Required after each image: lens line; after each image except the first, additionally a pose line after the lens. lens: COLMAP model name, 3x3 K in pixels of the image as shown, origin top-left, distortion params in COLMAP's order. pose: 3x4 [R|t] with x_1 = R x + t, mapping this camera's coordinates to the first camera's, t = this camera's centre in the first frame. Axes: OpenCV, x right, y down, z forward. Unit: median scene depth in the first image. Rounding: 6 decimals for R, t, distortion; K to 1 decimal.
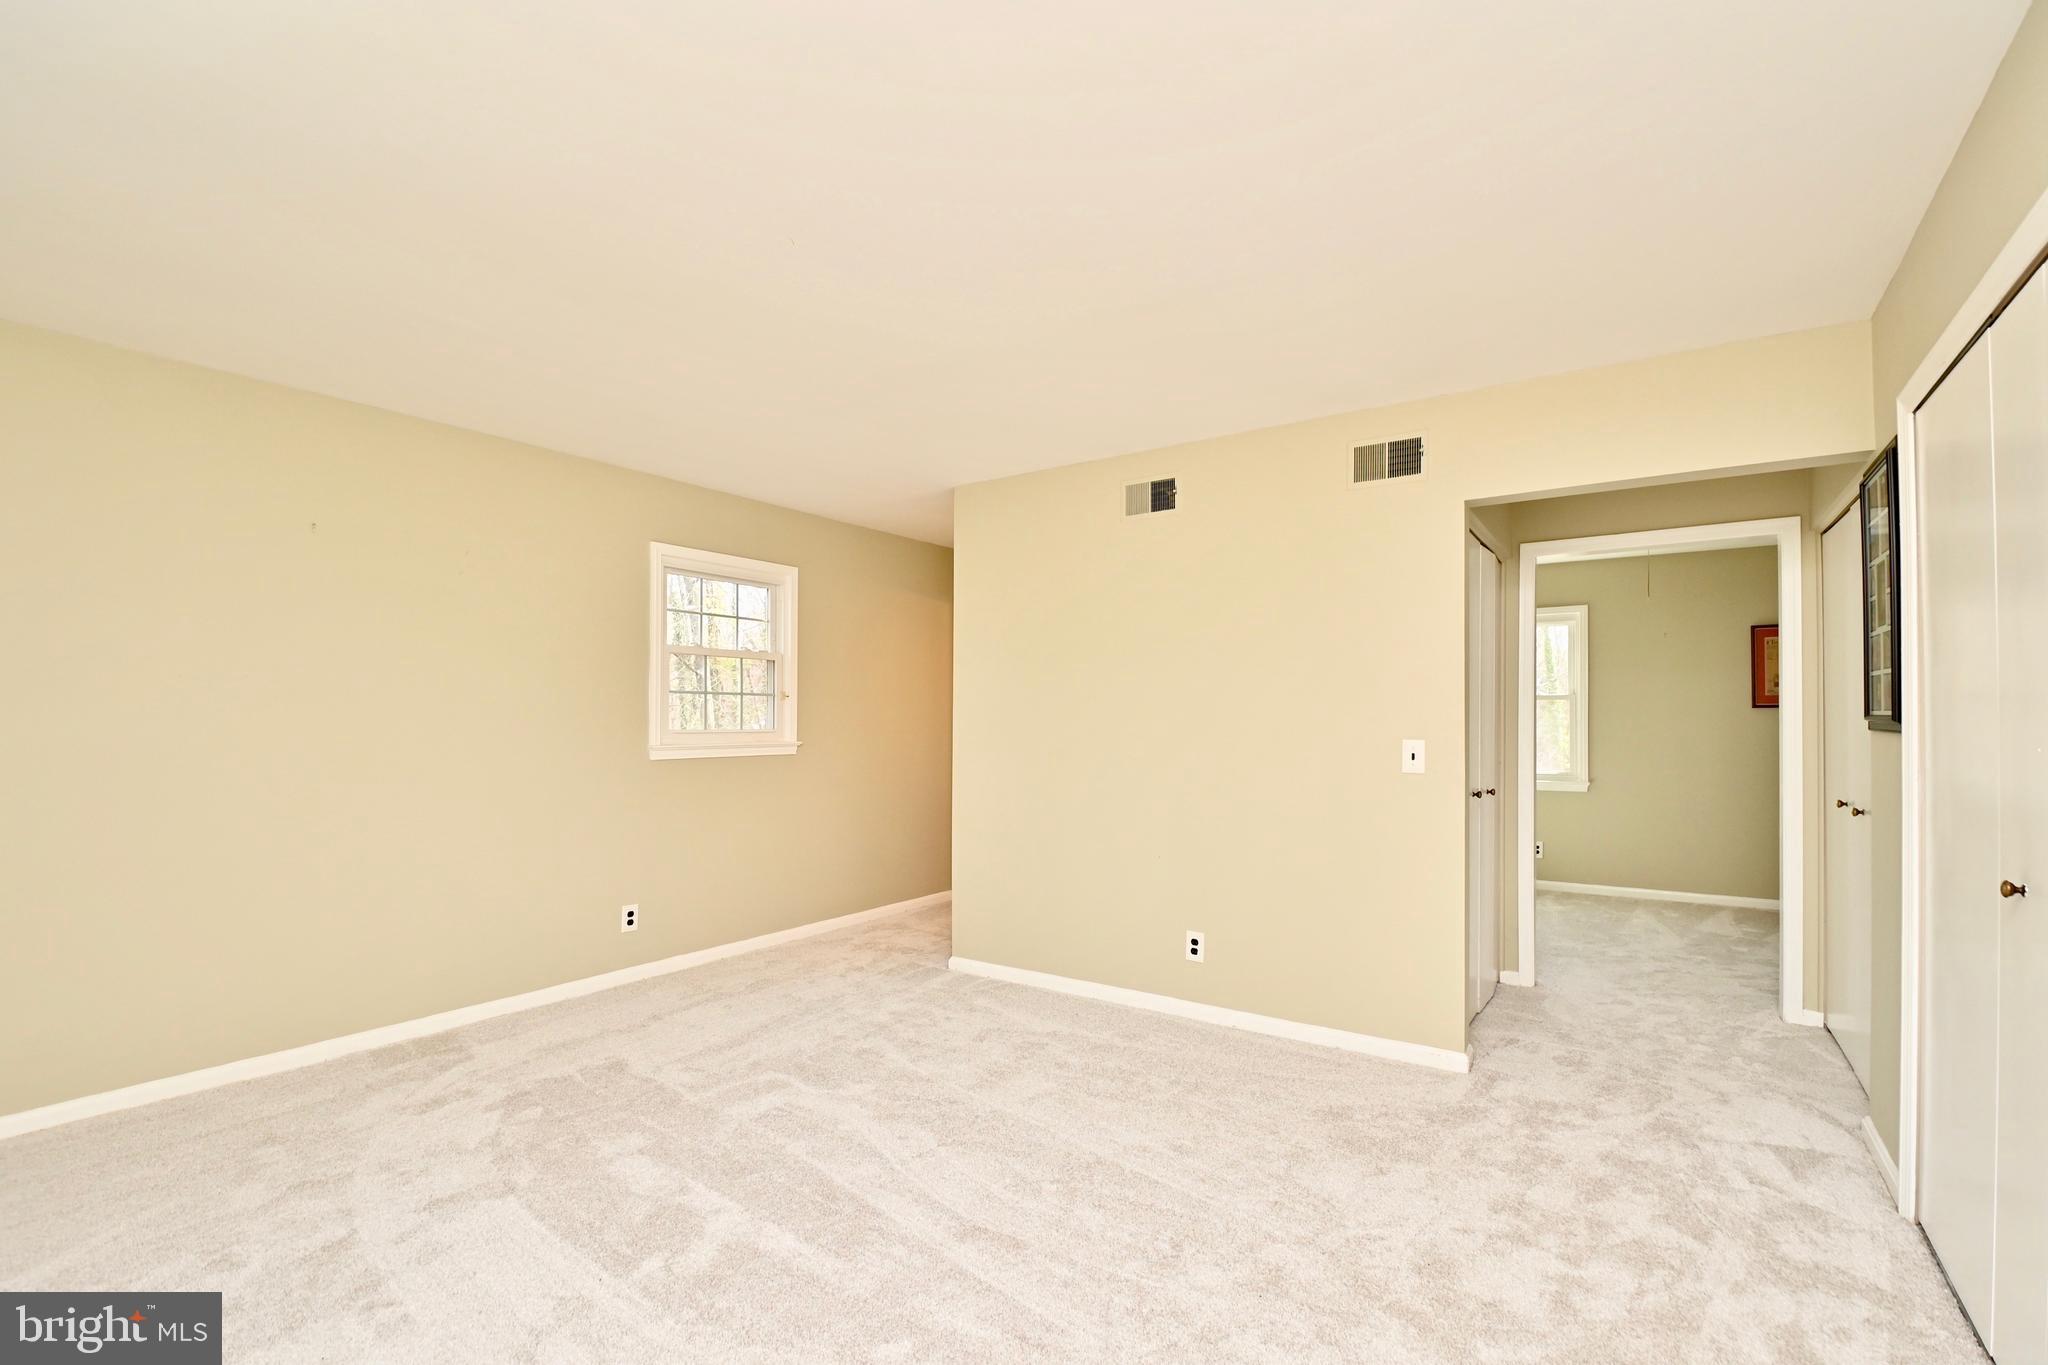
lens RADIAL K [[896.1, 0, 1042.0], [0, 896.1, 712.5], [0, 0, 1]] dist [0.015936, -0.023083]
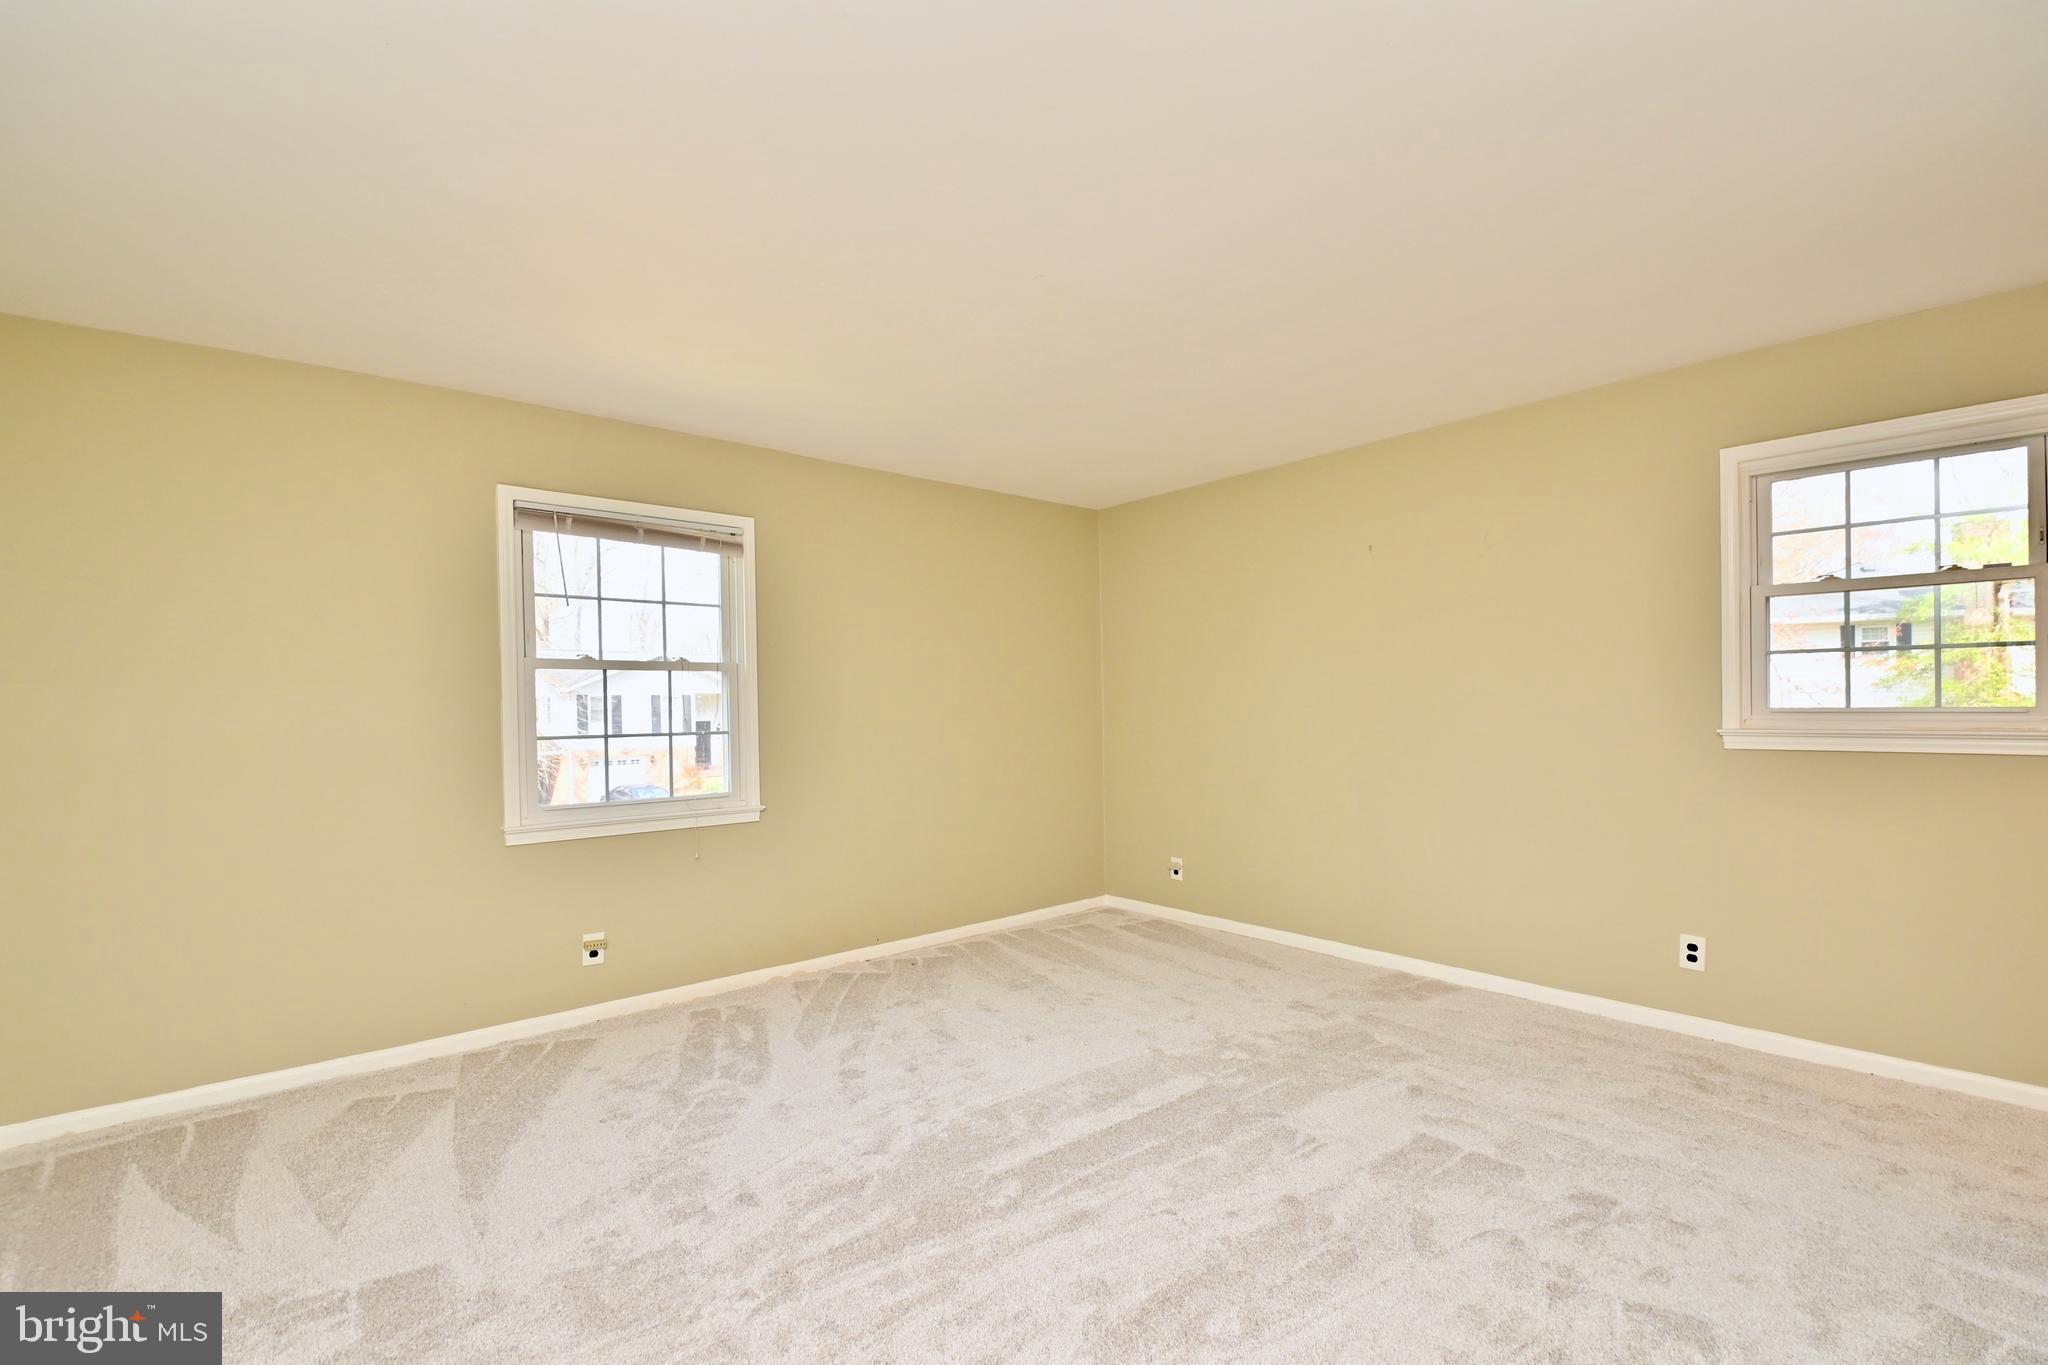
lens RADIAL K [[896.1, 0, 1042.0], [0, 896.1, 712.5], [0, 0, 1]] dist [0.015936, -0.023083]
pose [[-0.247602, 0.015187, -0.968743, 0.516885], [0.025583, 0.999631, 0.009132, 0.003551], [0.968524, -0.022523, -0.247899, 0.806845]]
